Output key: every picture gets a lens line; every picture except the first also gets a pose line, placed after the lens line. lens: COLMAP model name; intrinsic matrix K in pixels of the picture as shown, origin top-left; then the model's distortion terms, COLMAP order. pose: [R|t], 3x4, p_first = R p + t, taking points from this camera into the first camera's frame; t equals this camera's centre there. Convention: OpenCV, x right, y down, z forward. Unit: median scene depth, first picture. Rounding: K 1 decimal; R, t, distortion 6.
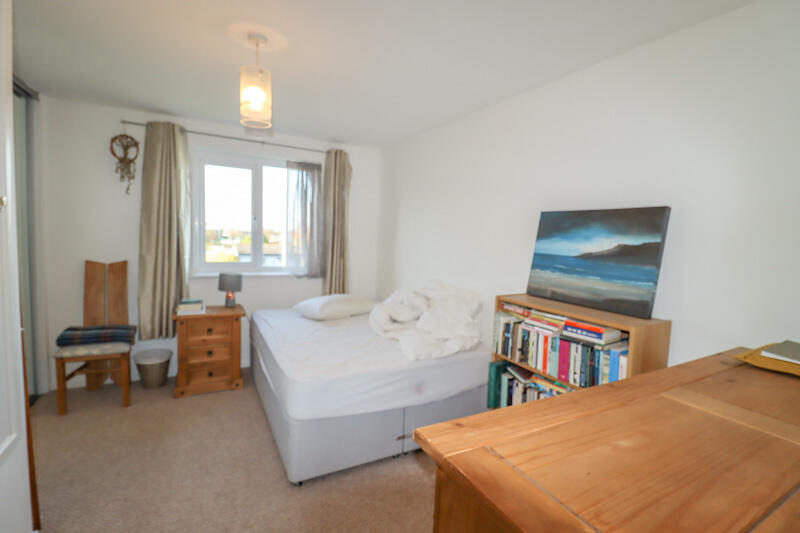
lens RADIAL K [[370.0, 0, 400.0], [0, 370.0, 266.5], [0, 0, 1]] dist [0.001053, -0.000347]
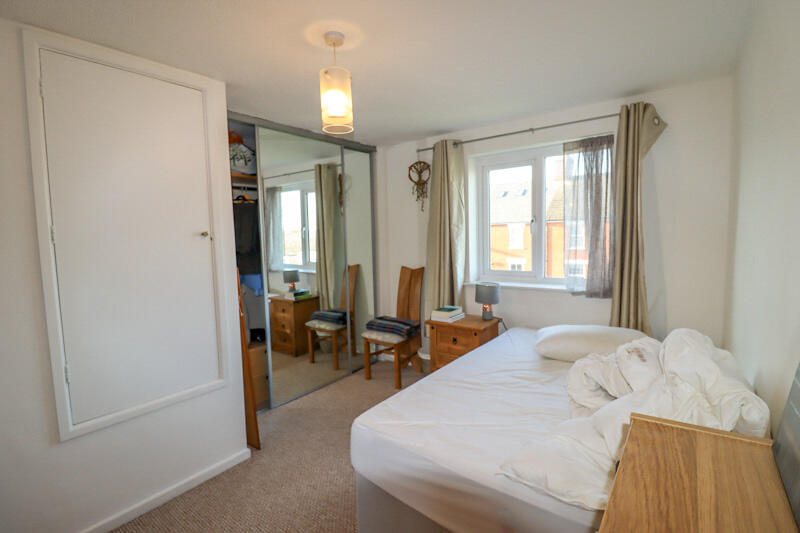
lens RADIAL K [[370.0, 0, 400.0], [0, 370.0, 266.5], [0, 0, 1]] dist [0.001053, -0.000347]
pose [[0.421791, 0.025561, -0.906332, 0.308984], [-0.031718, 0.999407, 0.013425, -0.031250], [0.906138, 0.023085, 0.422352, 0.437169]]
